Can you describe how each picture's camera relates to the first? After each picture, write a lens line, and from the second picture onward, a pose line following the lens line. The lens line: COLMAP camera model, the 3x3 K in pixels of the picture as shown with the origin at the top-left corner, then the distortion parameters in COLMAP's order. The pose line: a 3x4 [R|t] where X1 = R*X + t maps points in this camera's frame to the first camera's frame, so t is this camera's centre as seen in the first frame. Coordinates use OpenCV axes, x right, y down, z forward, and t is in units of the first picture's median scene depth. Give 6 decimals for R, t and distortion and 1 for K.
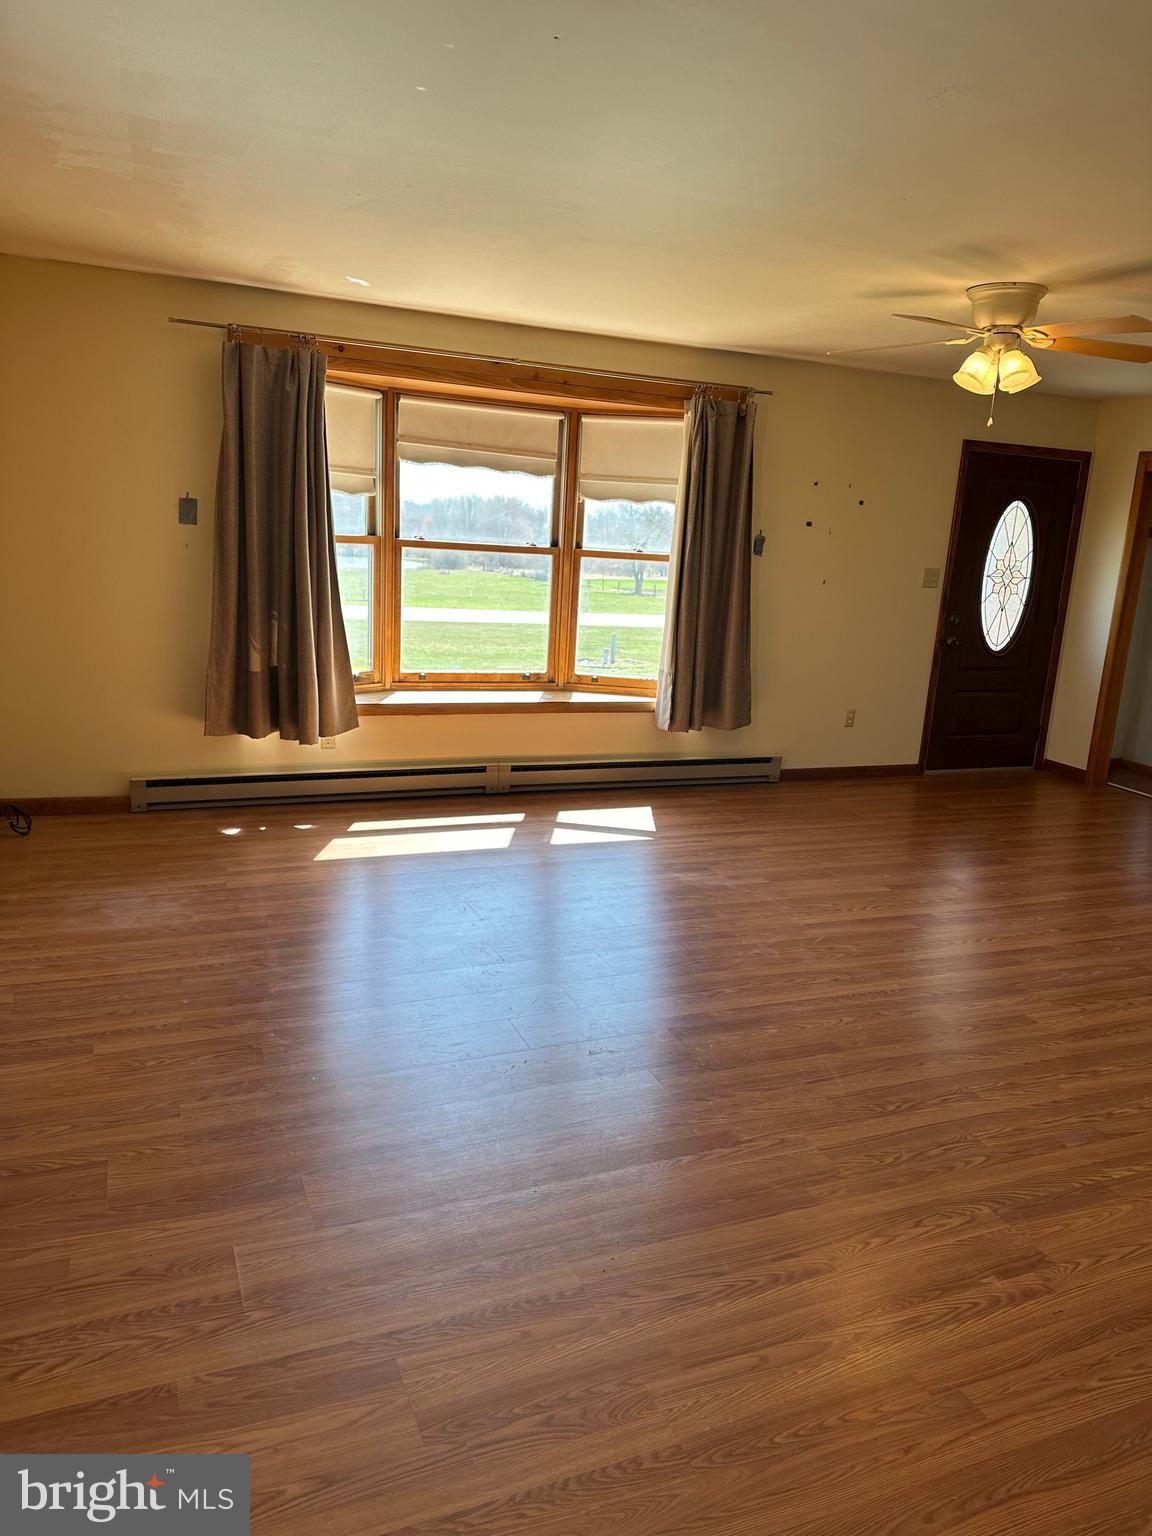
lens RADIAL K [[1024.8, 0, 544.0], [0, 1024.8, 795.3], [0, 0, 1]] dist [0.001593, -0.001773]
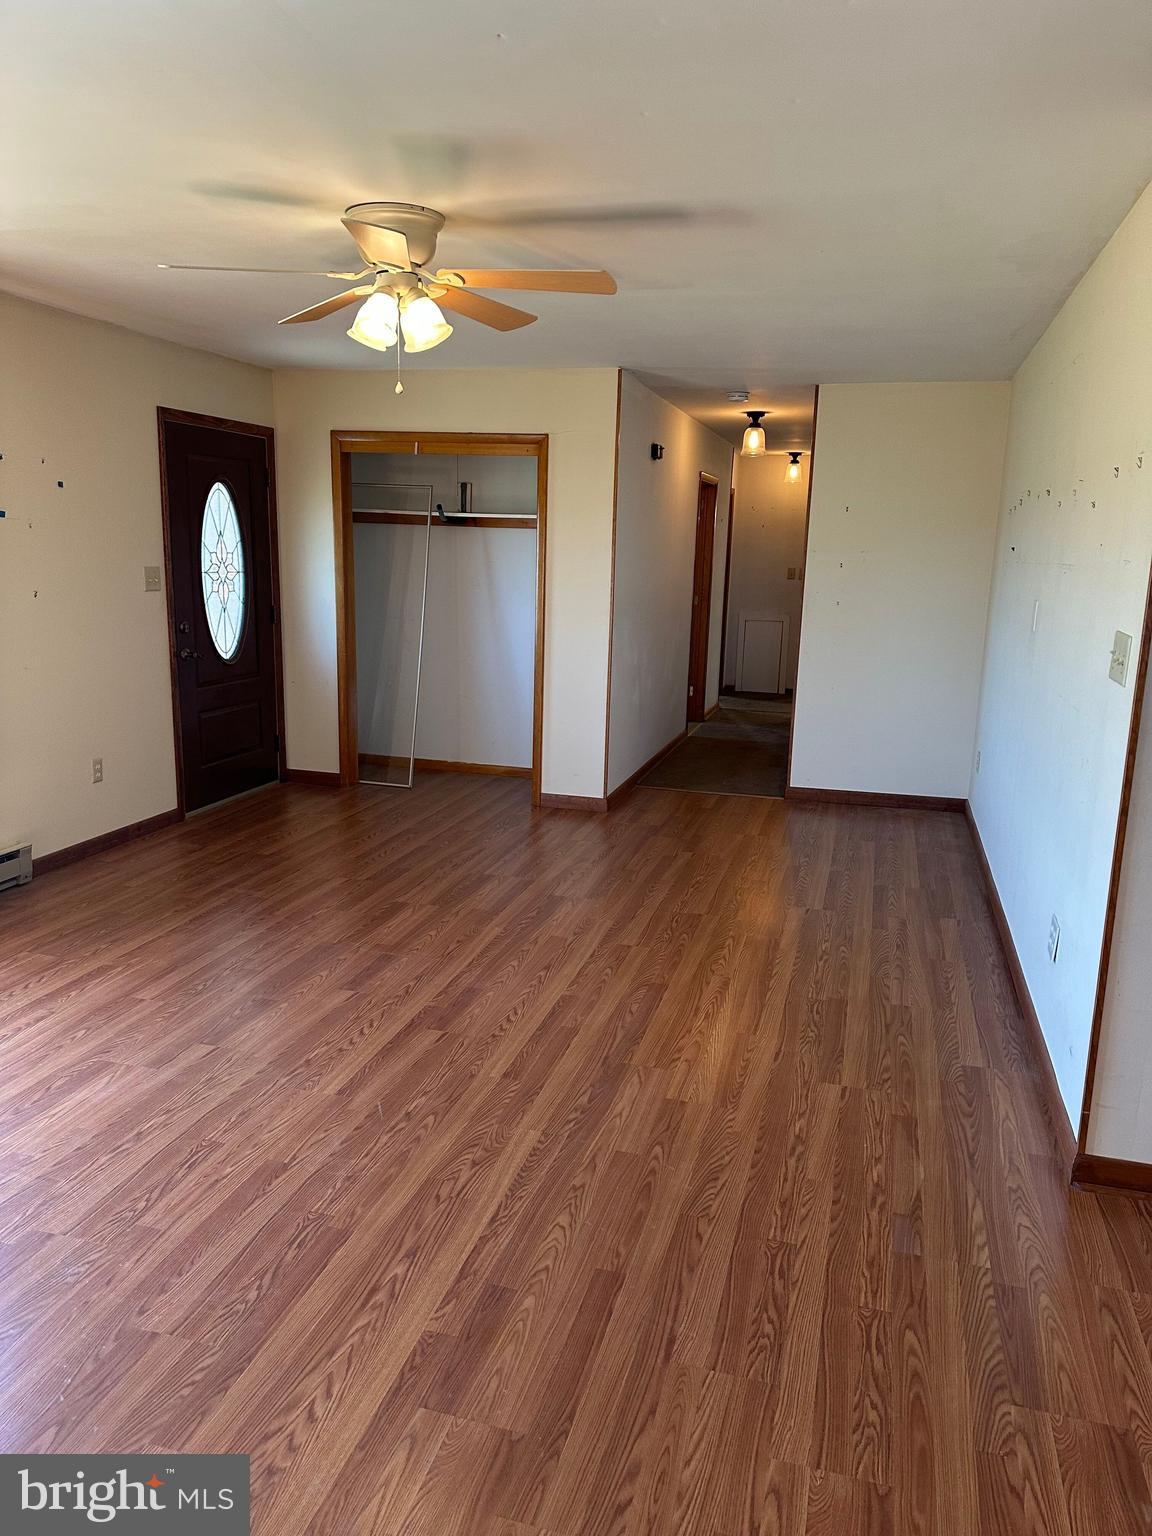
lens RADIAL K [[1074.5, 0, 602.2], [0, 1074.5, 772.4], [0, 0, 1]] dist [0.072923, -0.126117]
pose [[0.598060, -0.198693, 0.776431, -0.096702], [0.210600, 0.973697, 0.086956, -0.065887], [-0.773286, 0.111512, 0.624174, 0.223226]]
